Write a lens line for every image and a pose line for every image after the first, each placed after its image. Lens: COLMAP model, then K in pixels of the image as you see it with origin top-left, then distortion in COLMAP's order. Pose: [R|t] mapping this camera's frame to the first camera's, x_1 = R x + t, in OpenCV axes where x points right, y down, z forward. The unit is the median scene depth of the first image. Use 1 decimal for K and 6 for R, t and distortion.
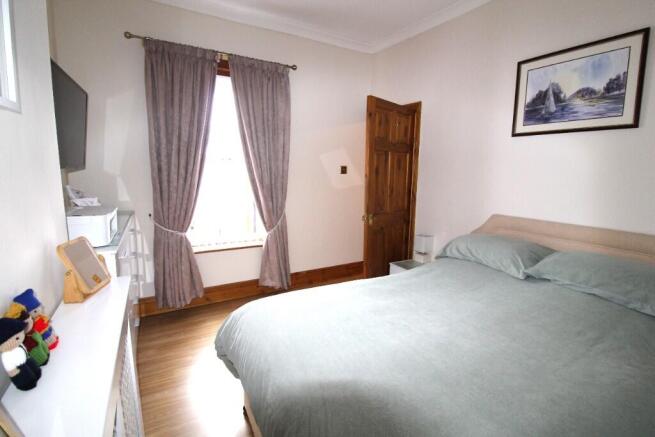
lens RADIAL K [[316.1, 0, 327.5], [0, 316.1, 218.5], [0, 0, 1]] dist [-0.002245, -0.000487]
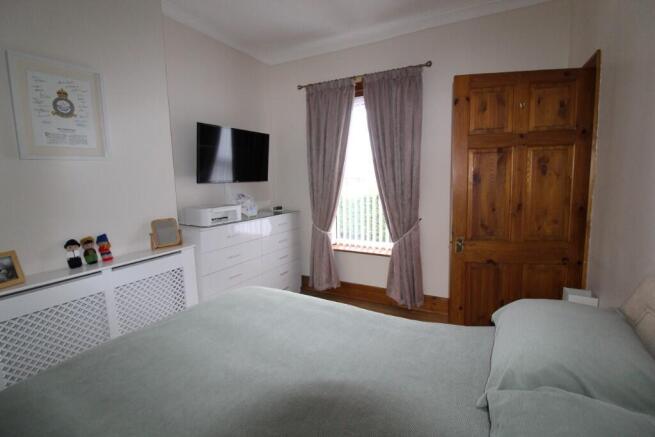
lens RADIAL K [[307.6, 0, 327.5], [0, 307.6, 211.1], [0, 0, 1]] dist [0.000537, -0.000052]
pose [[0.518577, 0.067056, -0.852397, 0.539981], [-0.104921, 0.994376, 0.014394, -0.049862], [0.848569, 0.081970, 0.522697, 0.352972]]
